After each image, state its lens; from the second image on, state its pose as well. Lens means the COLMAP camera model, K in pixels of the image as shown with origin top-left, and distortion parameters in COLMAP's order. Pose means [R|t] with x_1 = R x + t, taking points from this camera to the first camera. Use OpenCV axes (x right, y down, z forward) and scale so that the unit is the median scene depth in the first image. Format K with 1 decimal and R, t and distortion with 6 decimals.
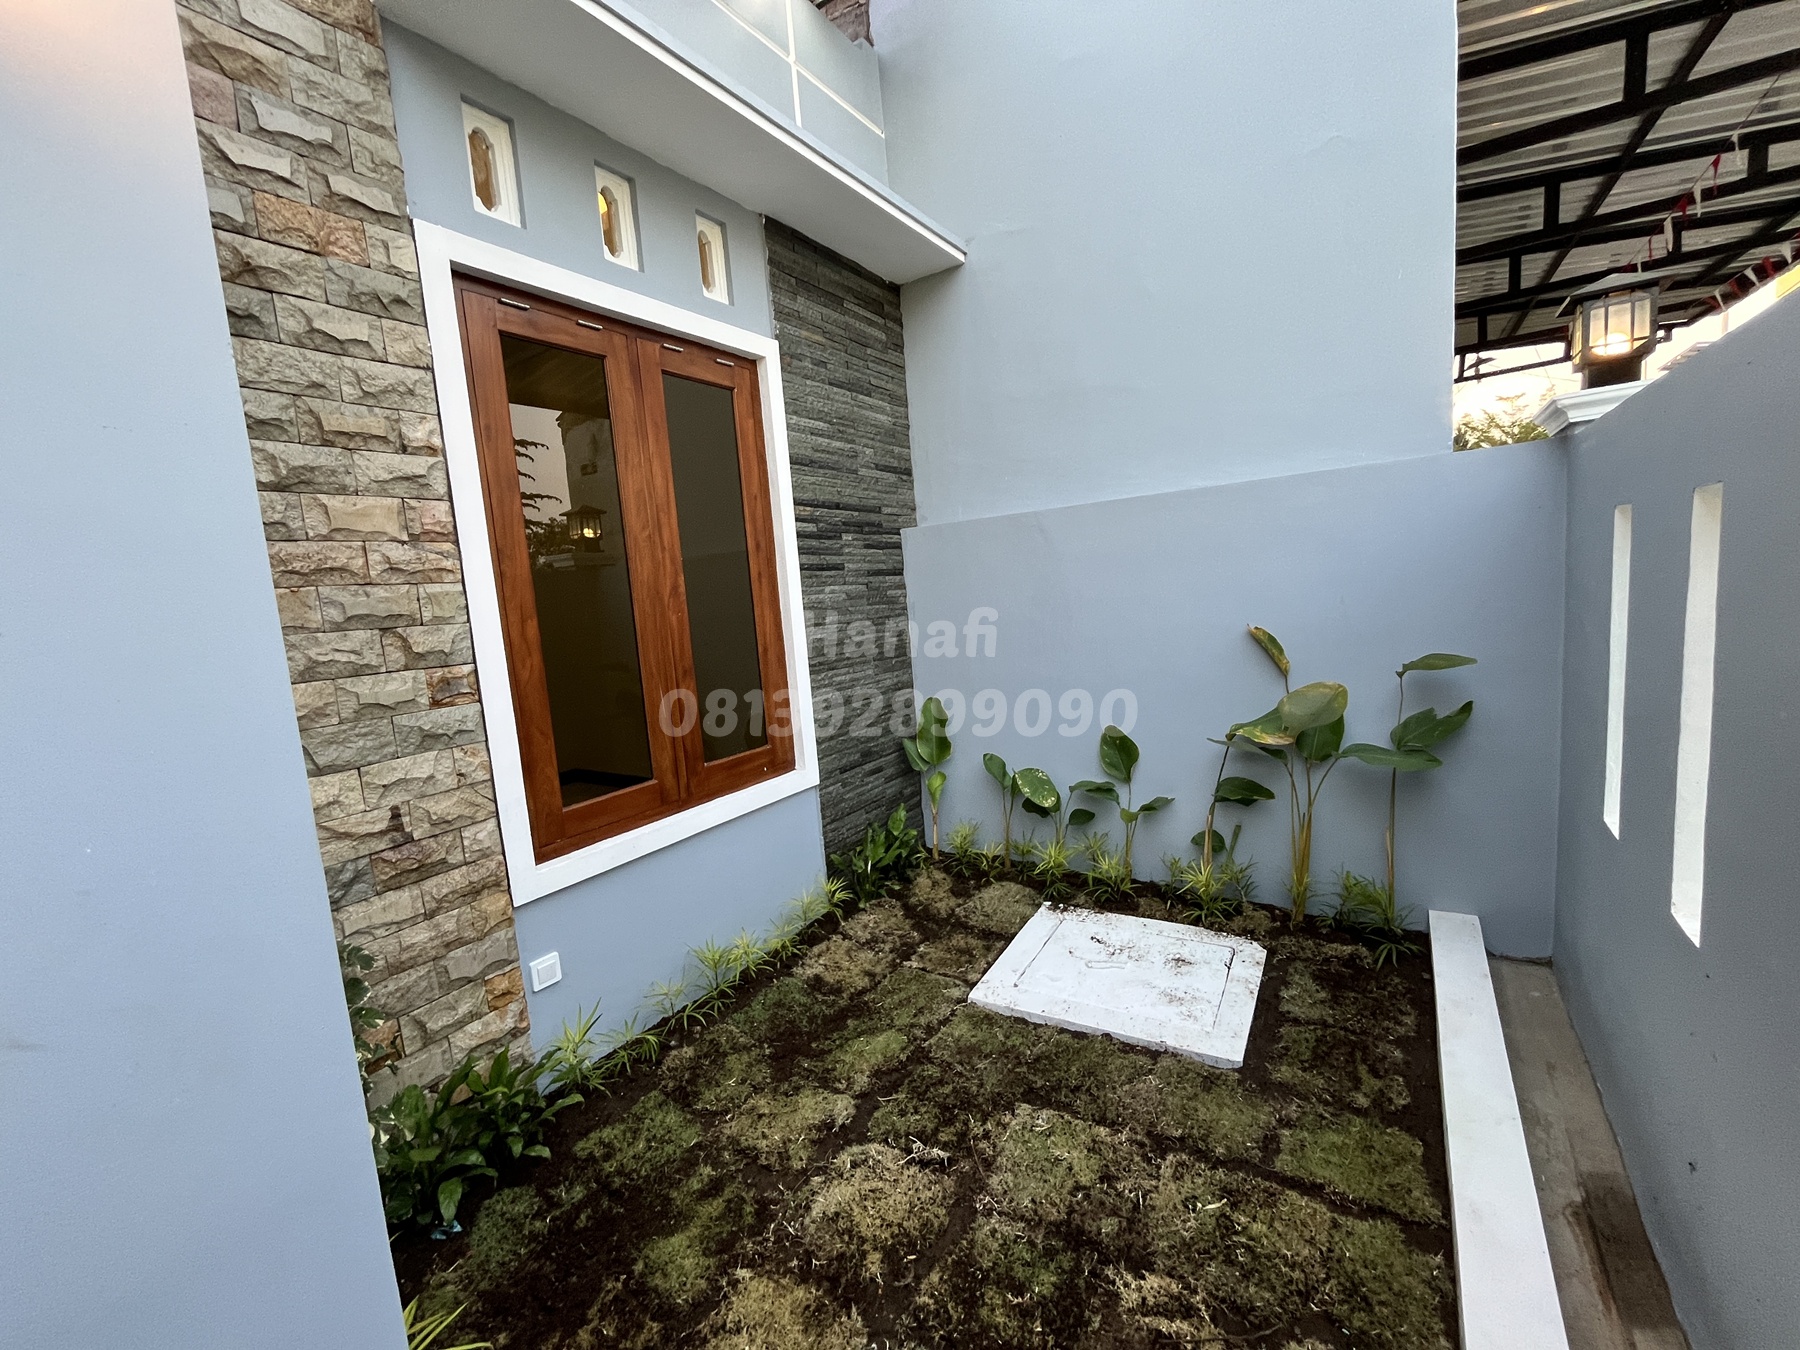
lens RADIAL K [[730.0, 0, 894.2], [0, 730.0, 674.8], [0, 0, 1]] dist [-0.002864, 0.000213]
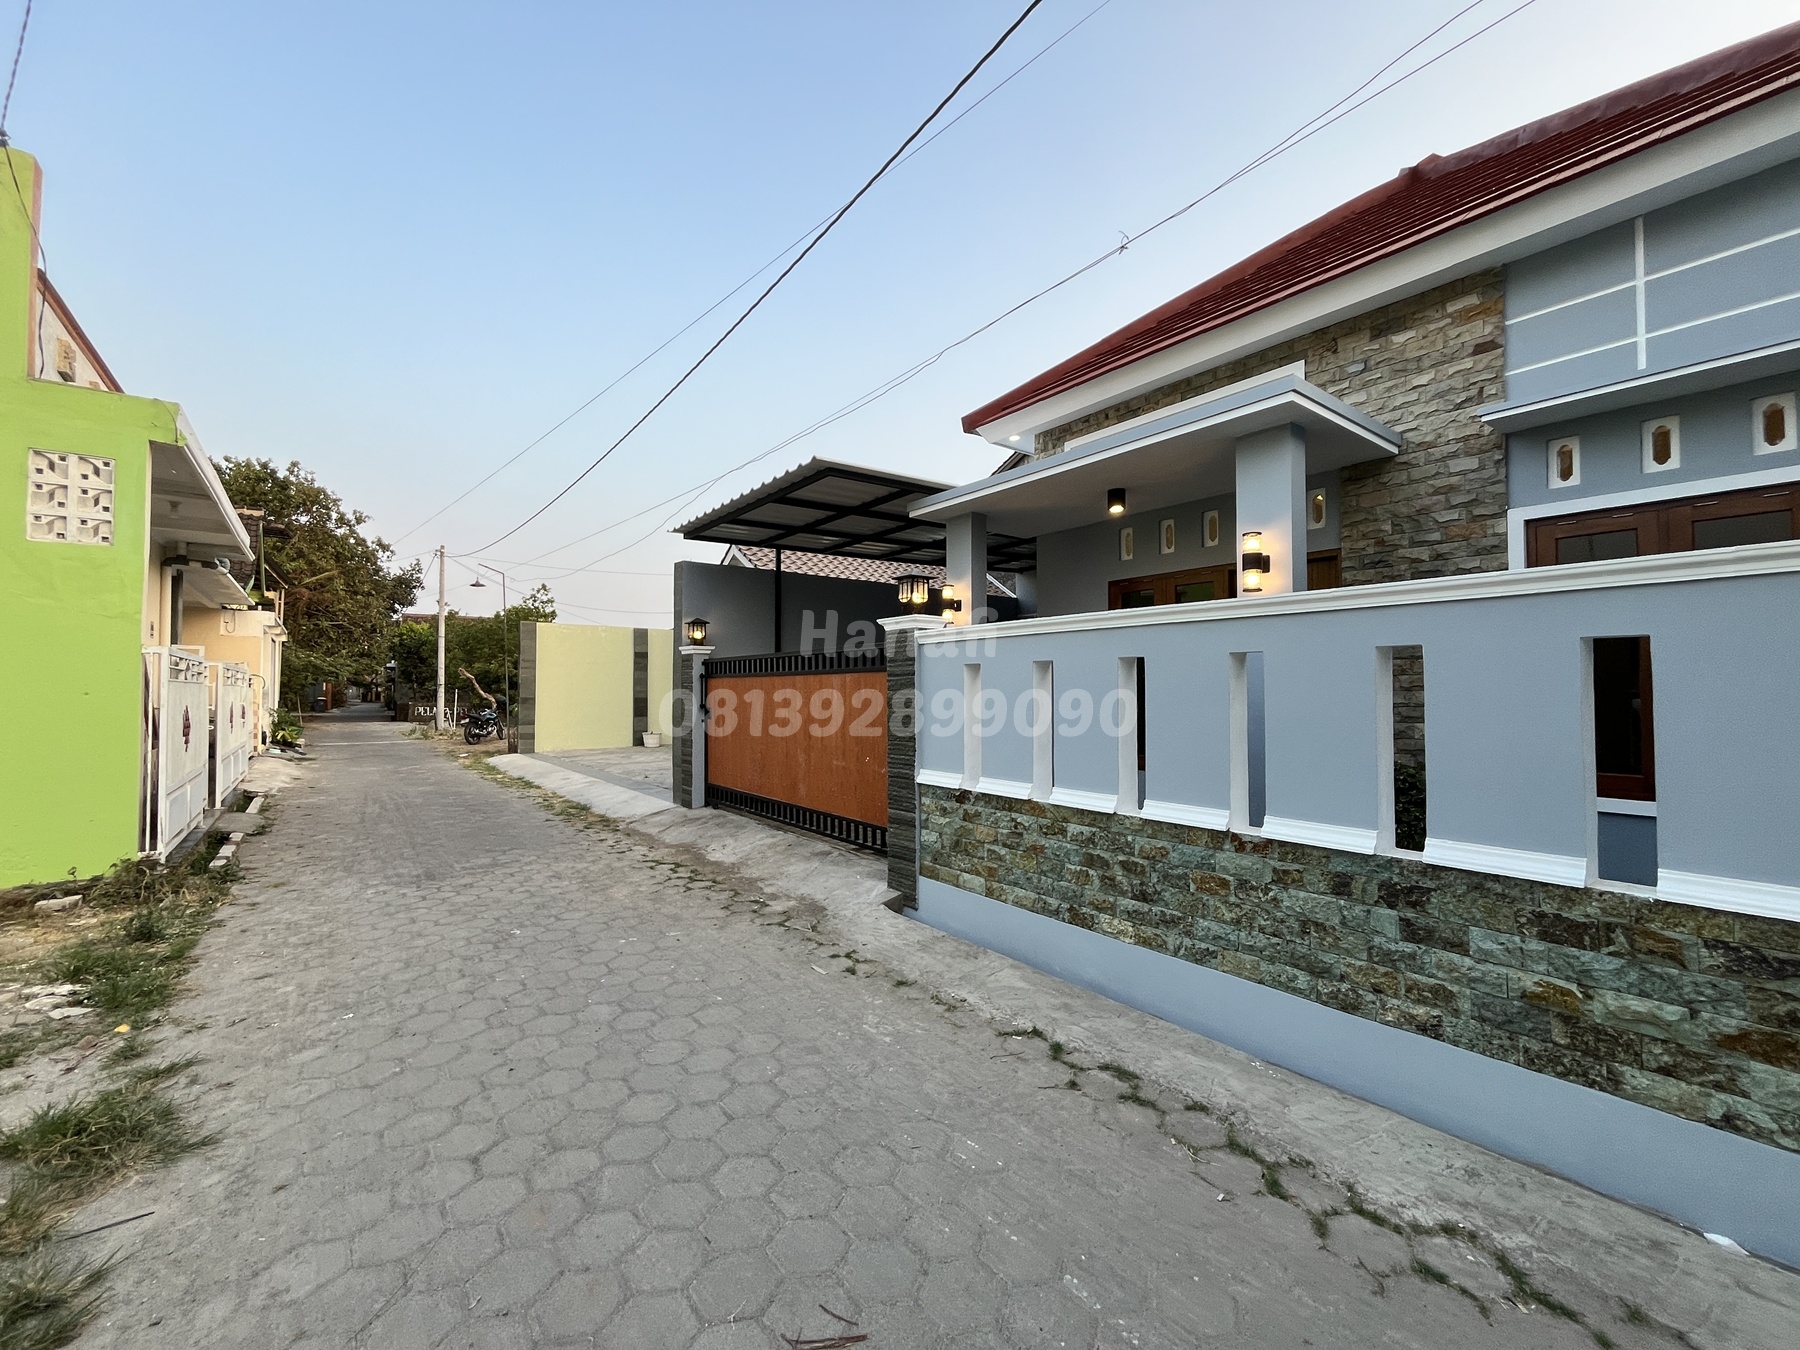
lens RADIAL K [[730.9, 0, 893.7], [0, 730.9, 673.5], [0, 0, 1]] dist [-0.002305, 0.000338]
pose [[-0.317810, 0.056512, -0.946469, 1.712655], [-0.081910, 0.992854, 0.086786, -0.086394], [0.944610, 0.105106, -0.310910, -0.102423]]
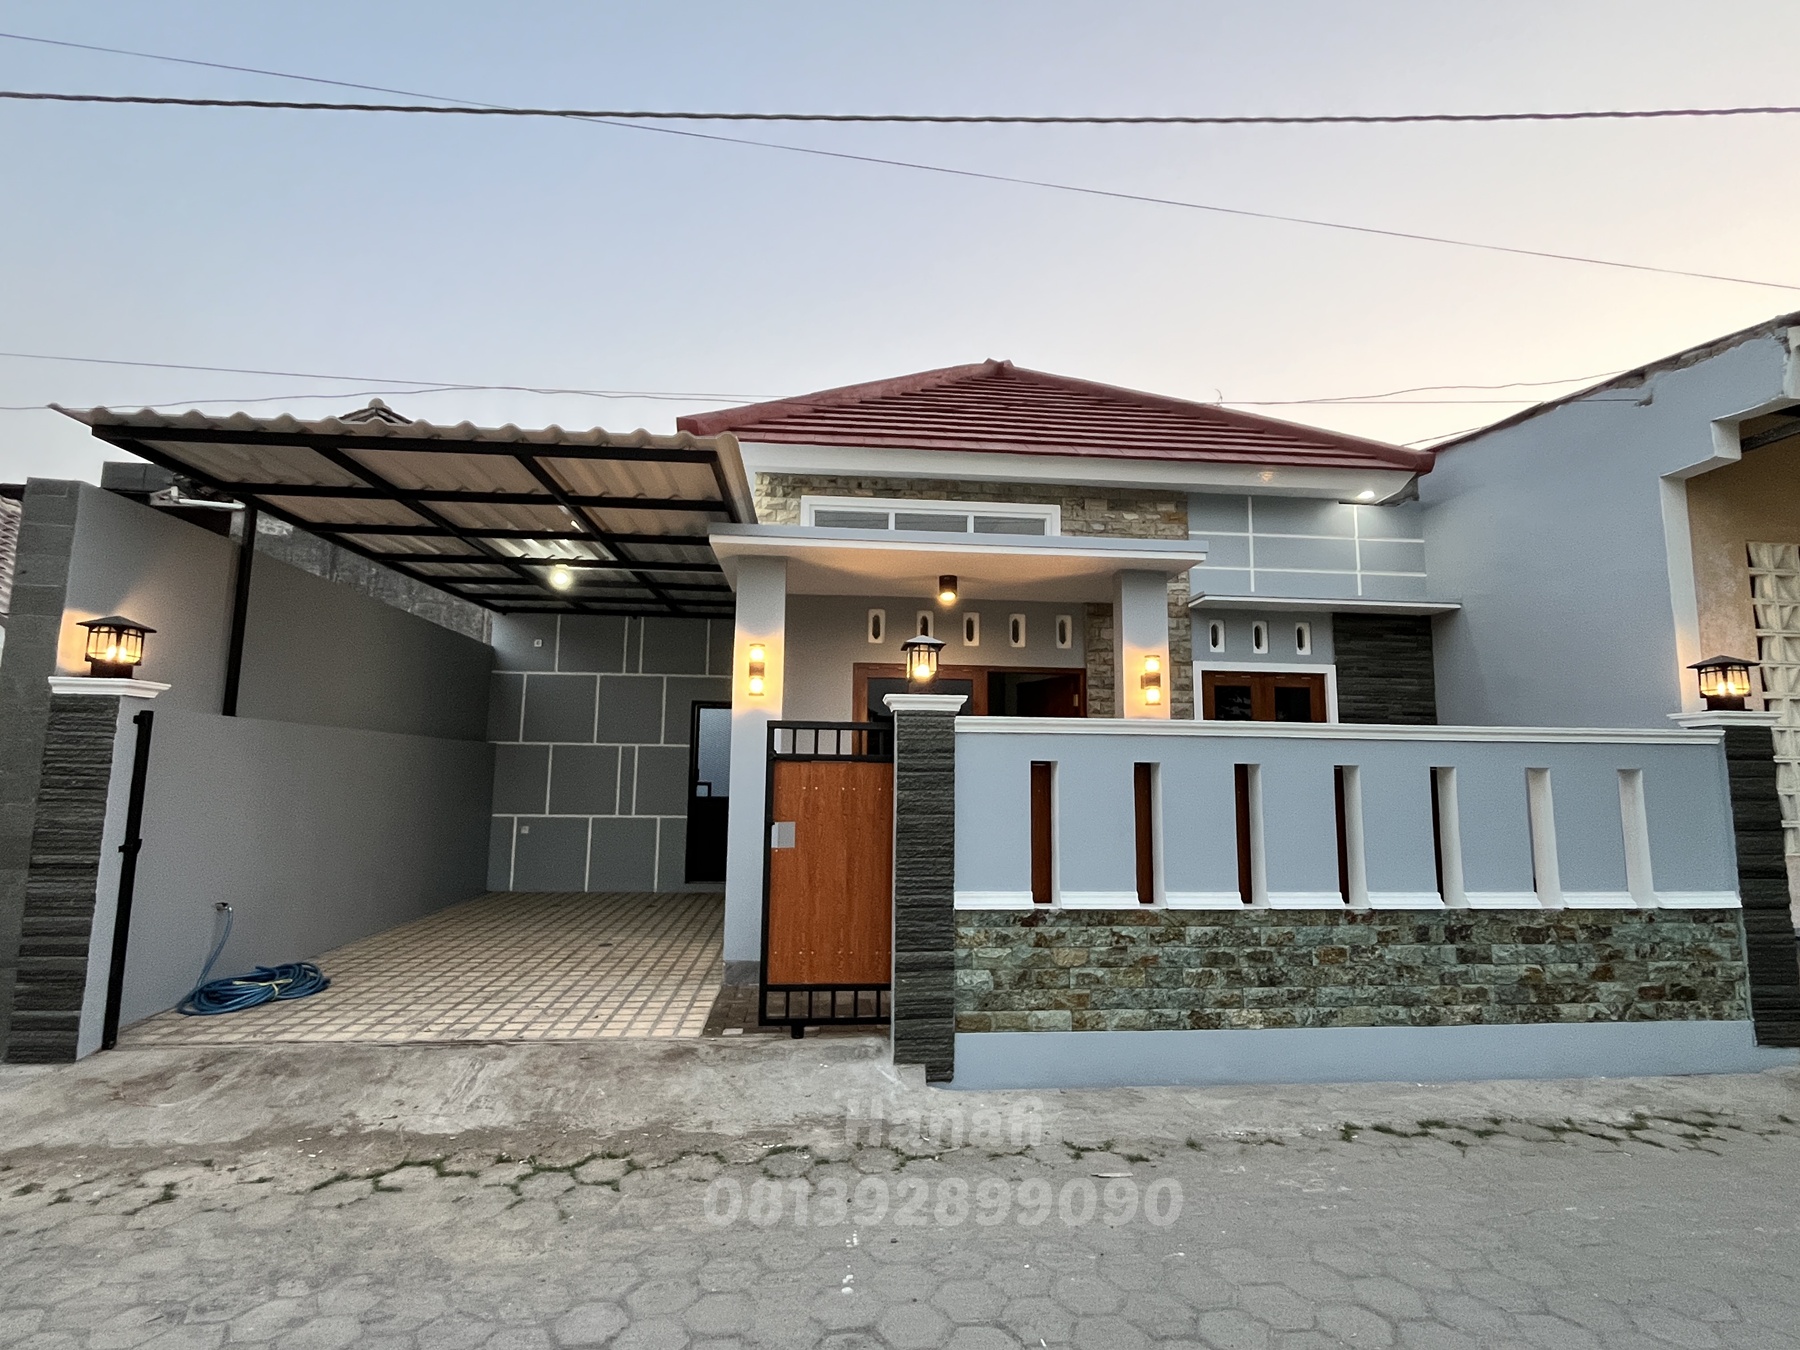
lens RADIAL K [[855.1, 0, 892.6], [0, 855.1, 673.6], [0, 0, 1]] dist [-0.004066, 0.000385]
pose [[0.632503, -0.007002, -0.774526, 1.165485], [-0.149481, 0.980057, -0.130931, 0.135852], [0.759997, 0.198591, 0.618843, -1.905860]]
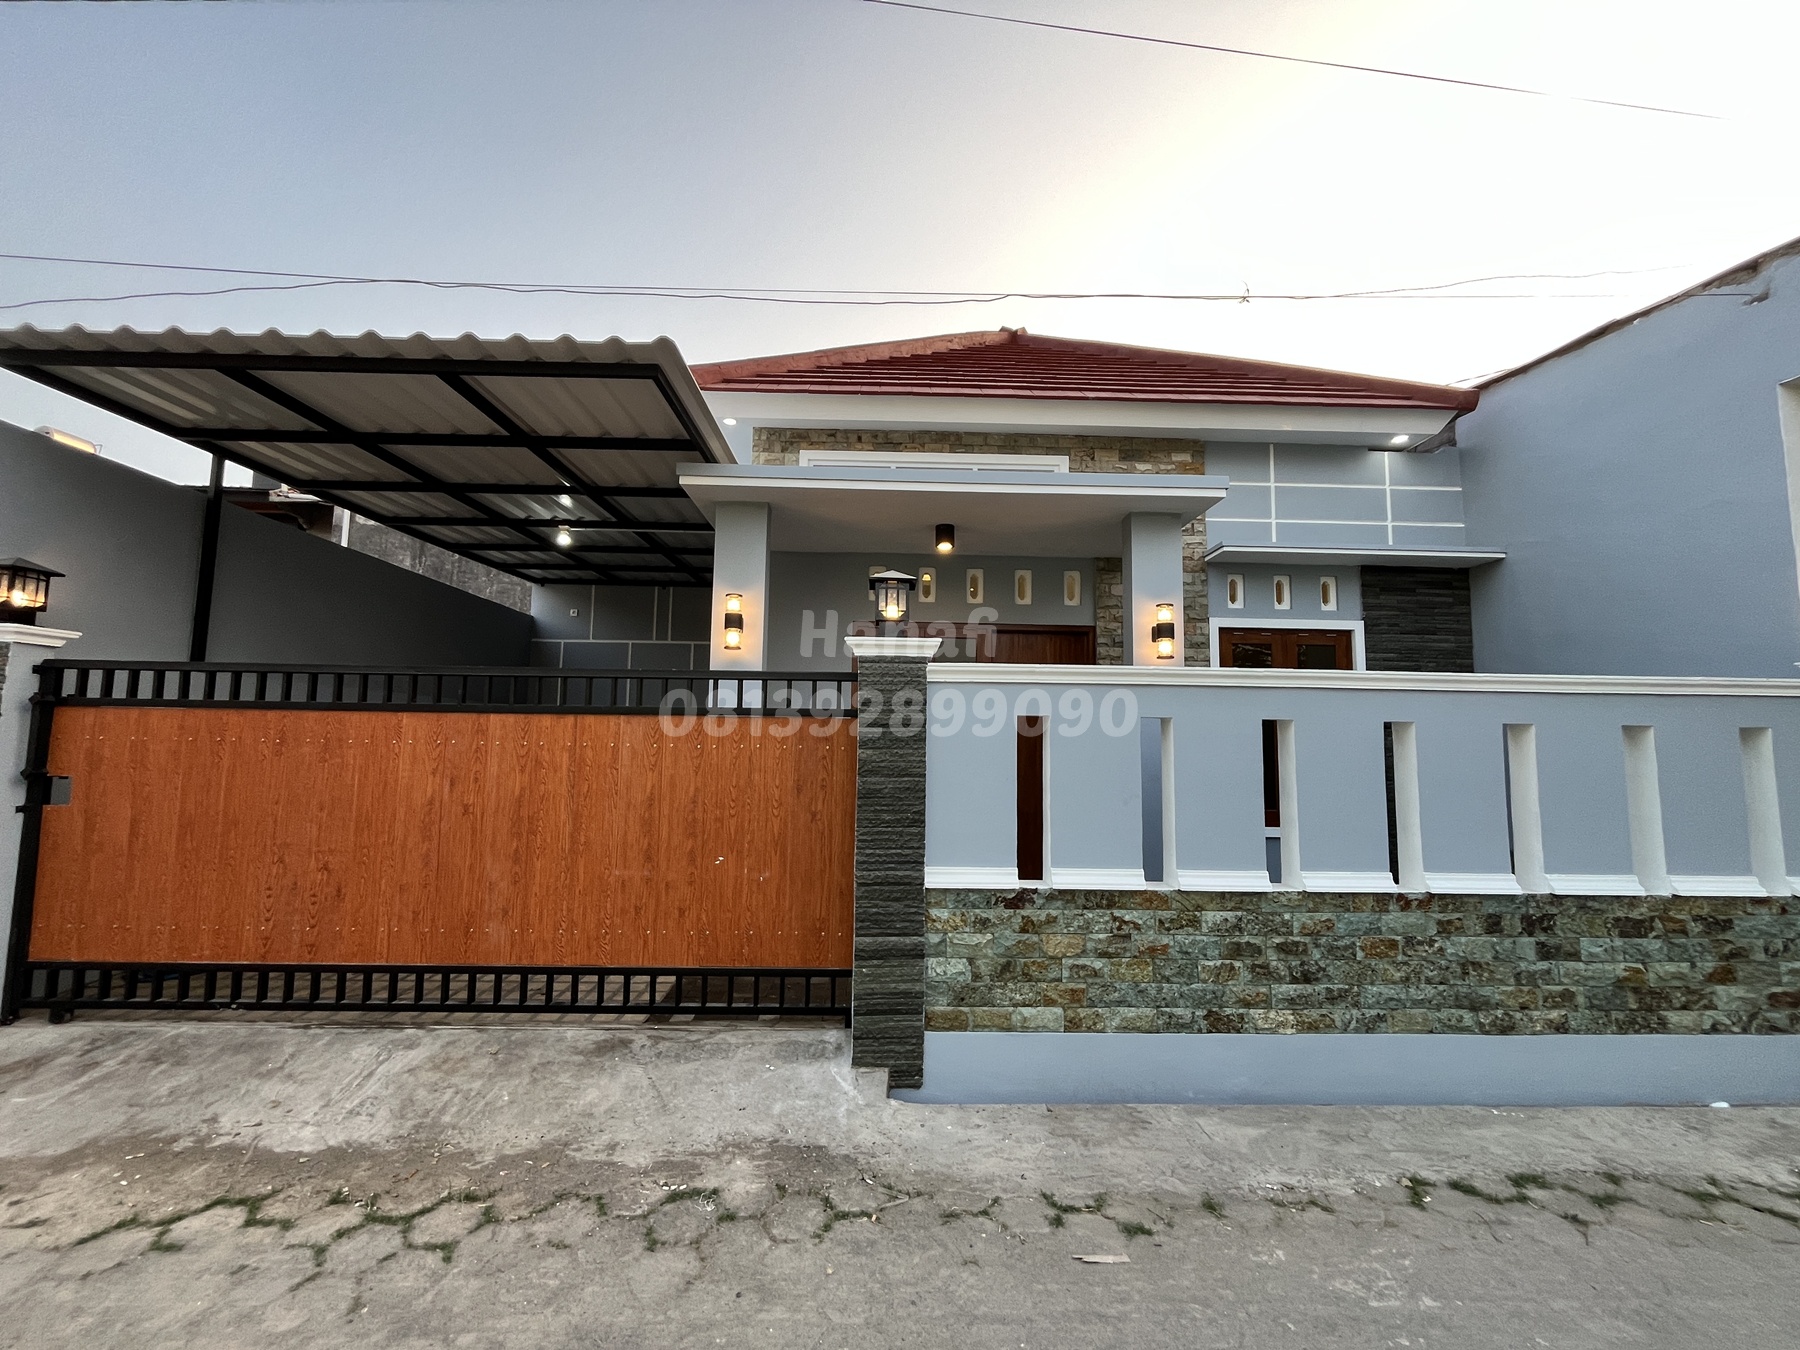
lens RADIAL K [[730.0, 0, 894.2], [0, 730.0, 674.8], [0, 0, 1]] dist [-0.002864, 0.000213]
pose [[0.581353, 0.012689, -0.813552, 0.888351], [-0.152995, 0.983748, -0.093985, 0.121938], [0.799138, 0.179108, 0.573846, -1.470431]]
